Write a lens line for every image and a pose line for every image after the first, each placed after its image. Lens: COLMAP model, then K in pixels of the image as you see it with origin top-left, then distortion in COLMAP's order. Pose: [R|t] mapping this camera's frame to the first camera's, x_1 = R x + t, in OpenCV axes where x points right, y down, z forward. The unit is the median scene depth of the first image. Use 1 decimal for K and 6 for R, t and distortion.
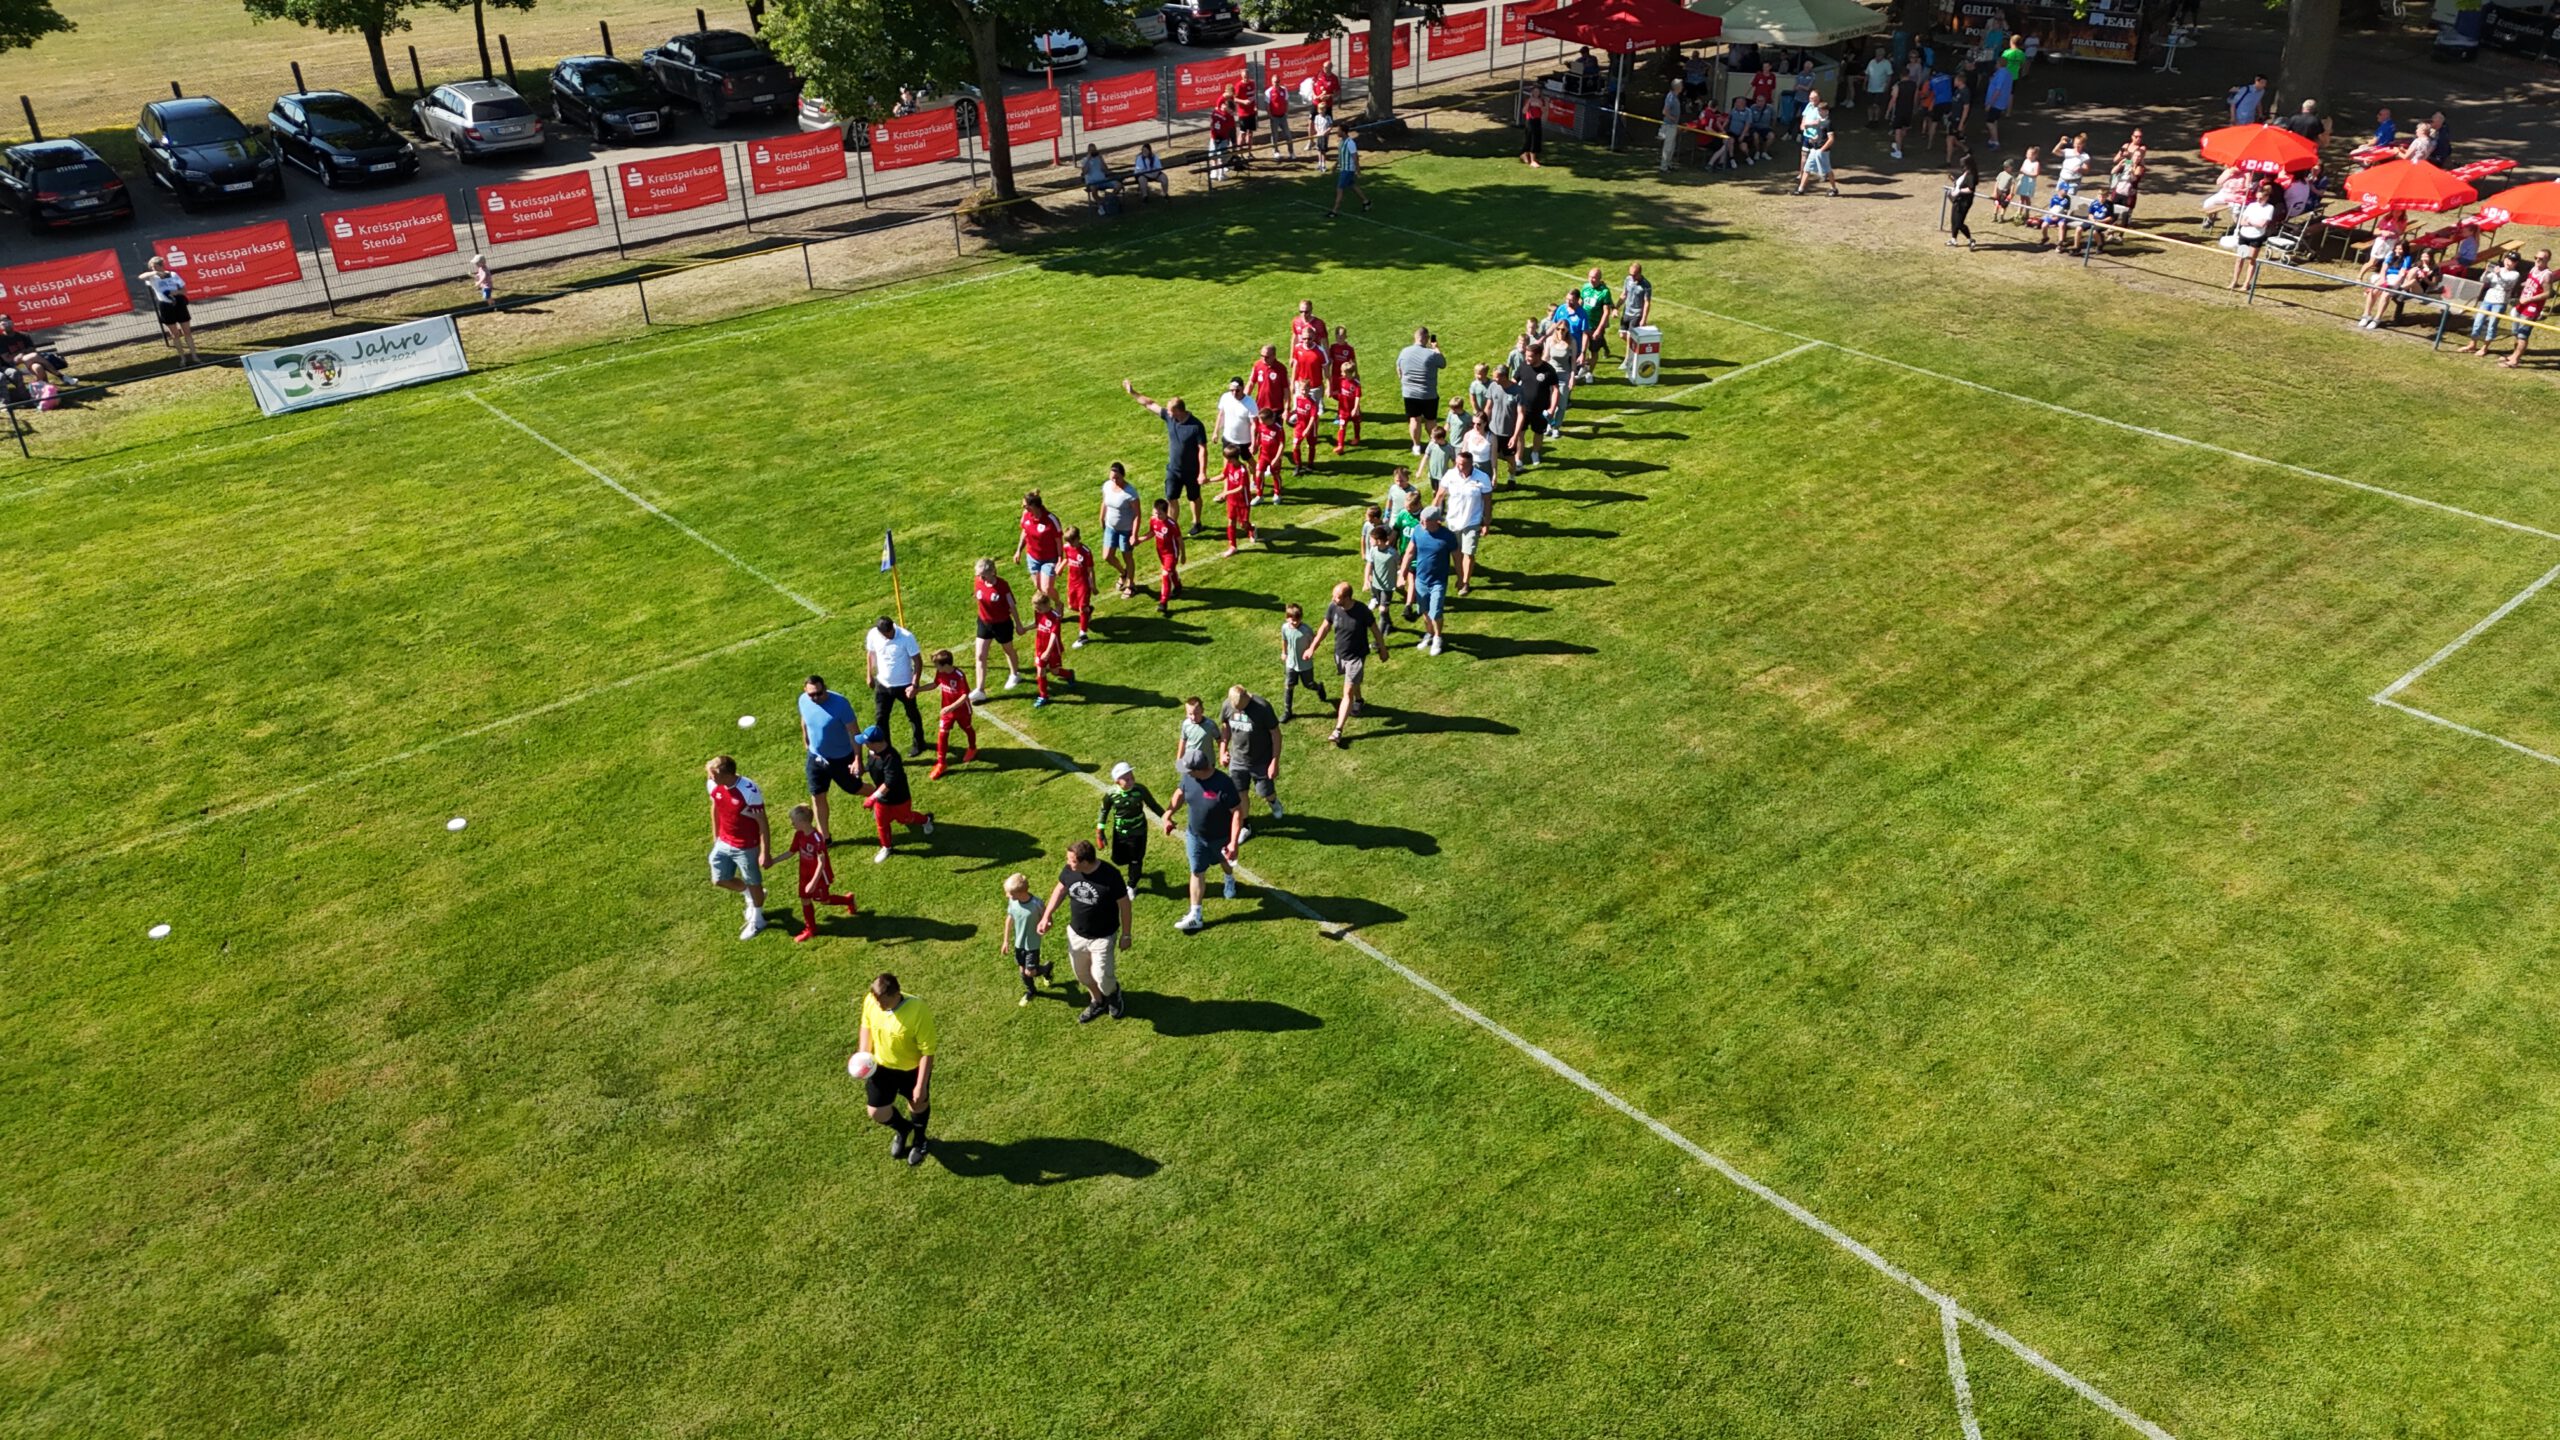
lens RADIAL K [[1900.3, 0, 1280.0], [0, 1900.3, 720.0], [0, 0, 1]] dist [0.019754, 0.000588]
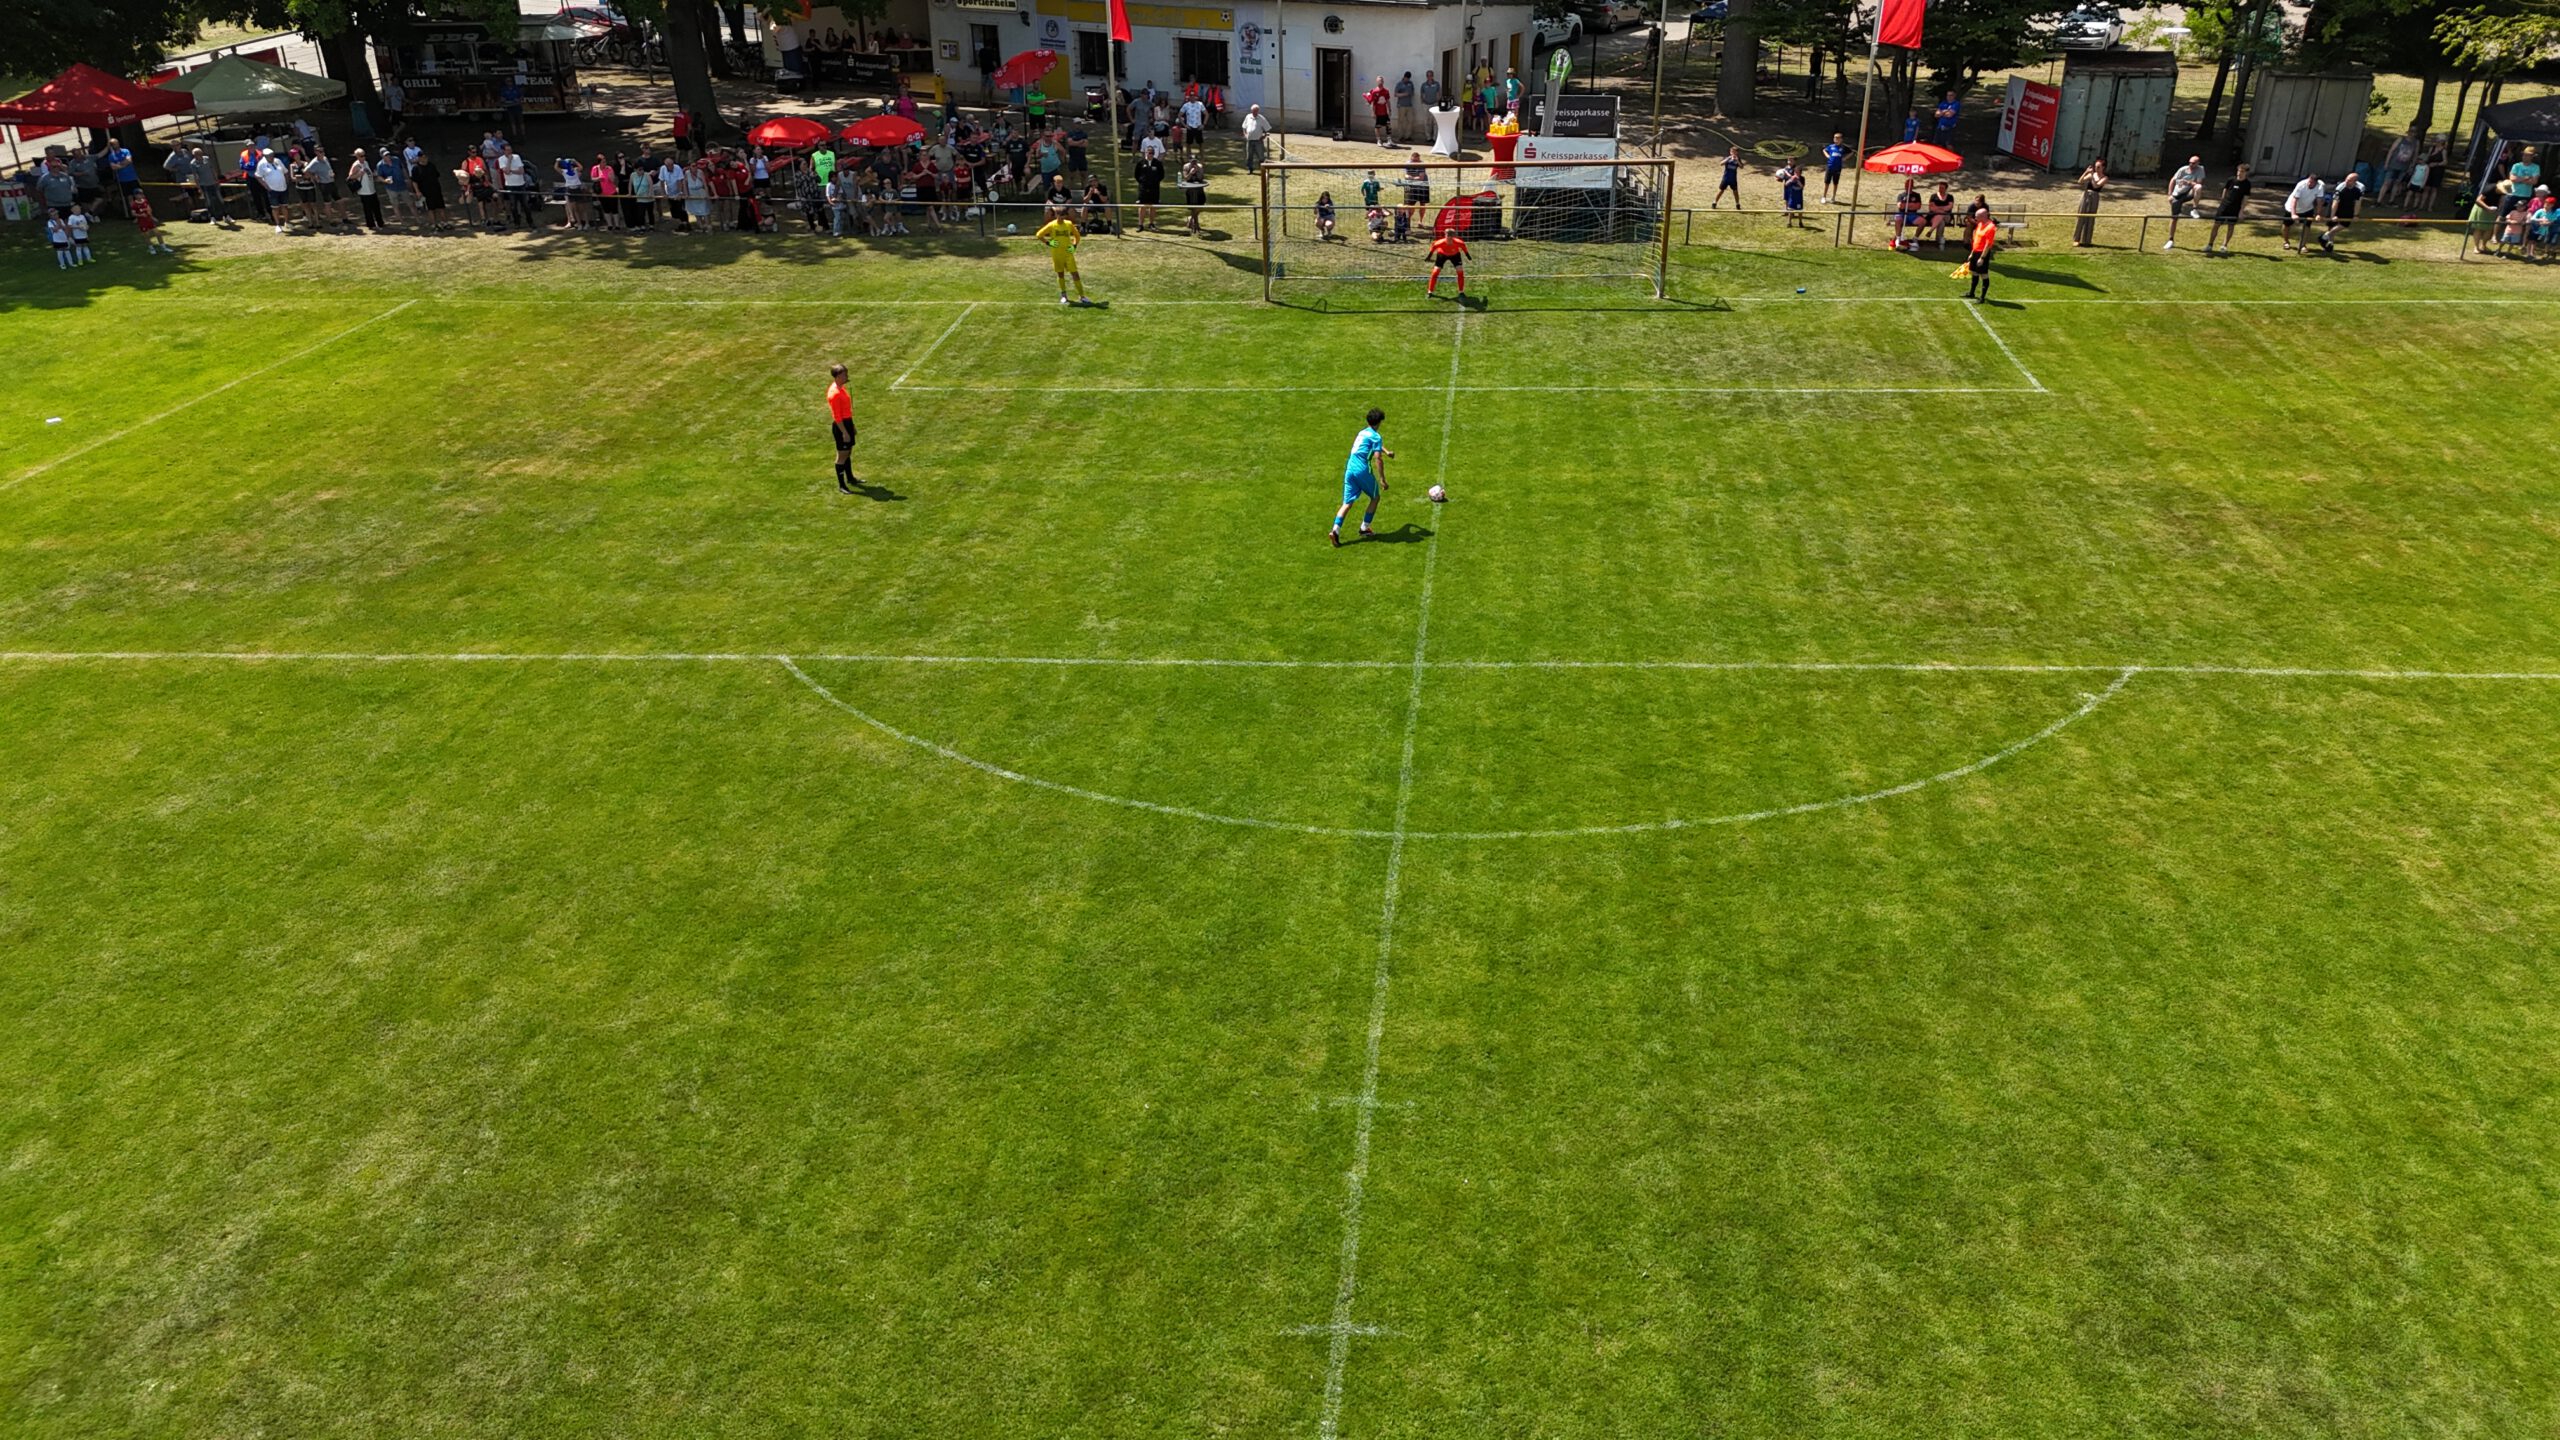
lens RADIAL K [[1904.5, 0, 1277.8], [0, 1904.5, 656.4], [0, 0, 1]] dist [0.072595, -0.075220]
pose [[0.716453, -0.277837, 0.639924, -0.244136], [0.347117, 0.937640, 0.018467, 0.259239], [-0.605149, 0.208898, 0.768217, -0.322140]]
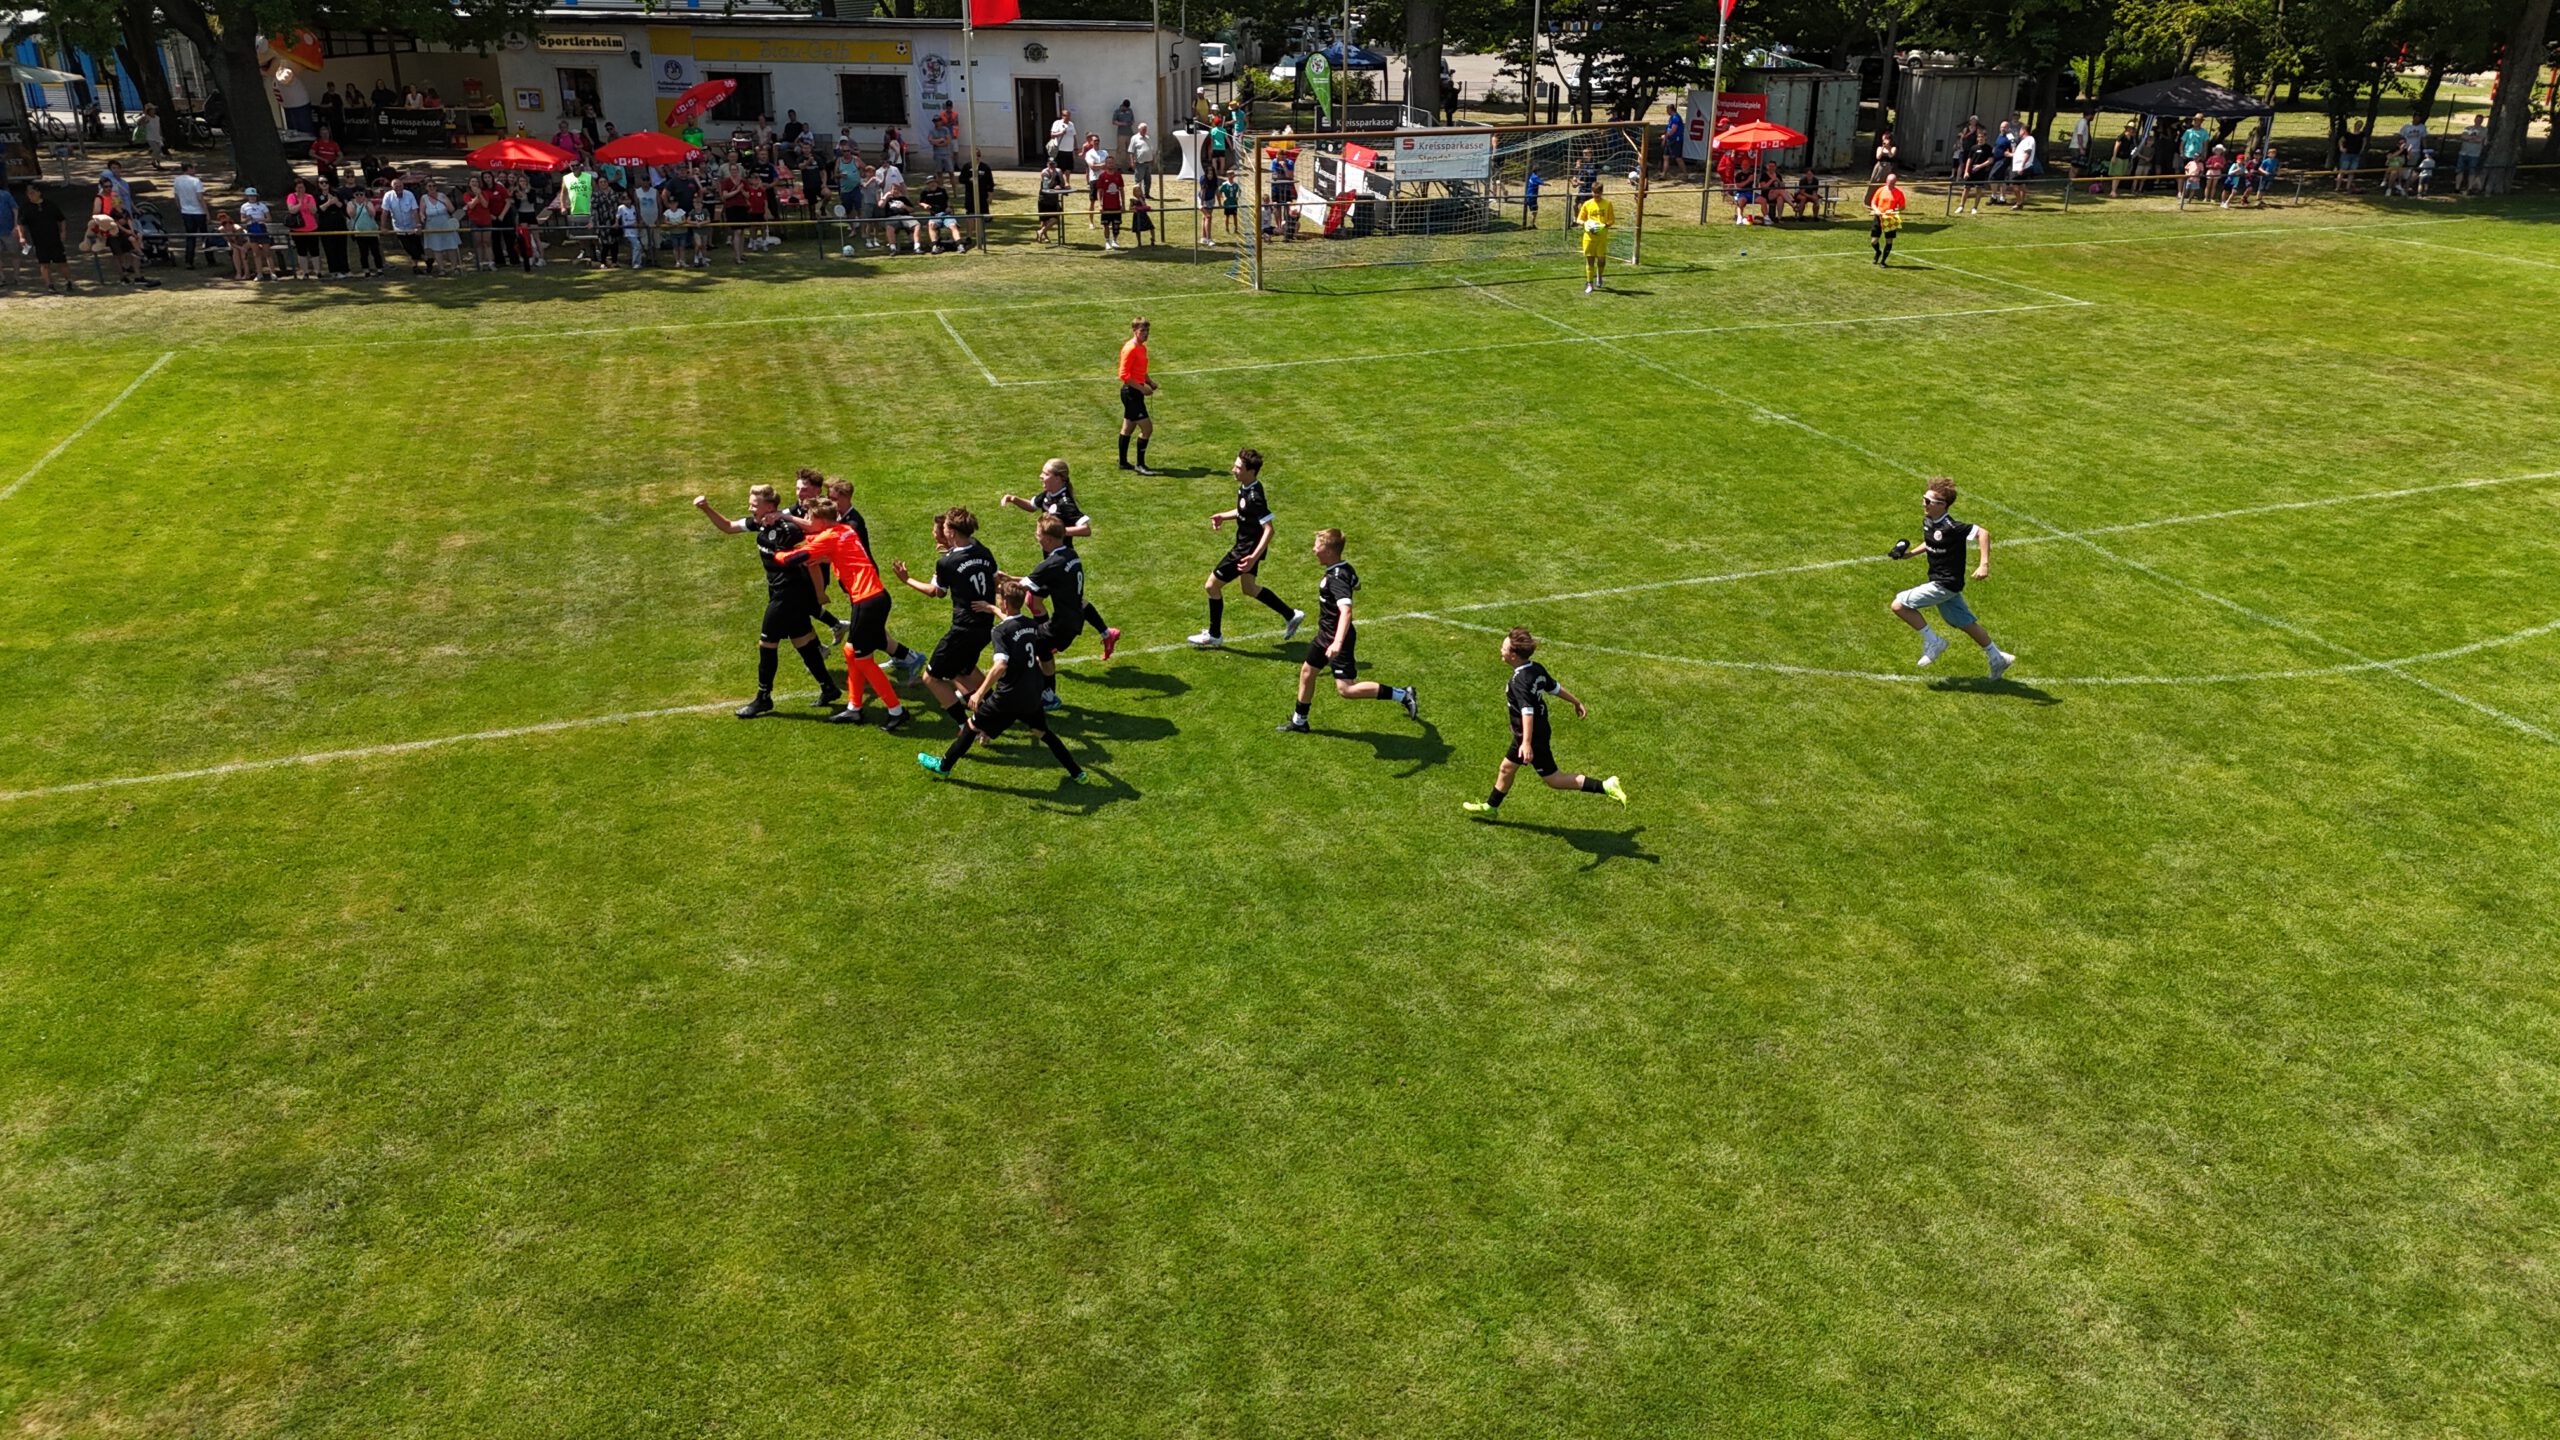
lens RADIAL K [[1904.5, 0, 1277.8], [0, 1904.5, 656.4], [0, 0, 1]] dist [0.072595, -0.075220]
pose [[0.375663, -0.301011, 0.876510, -0.505063], [0.453306, 0.884603, 0.109507, 0.090583], [-0.808326, 0.356189, 0.468763, 0.292886]]
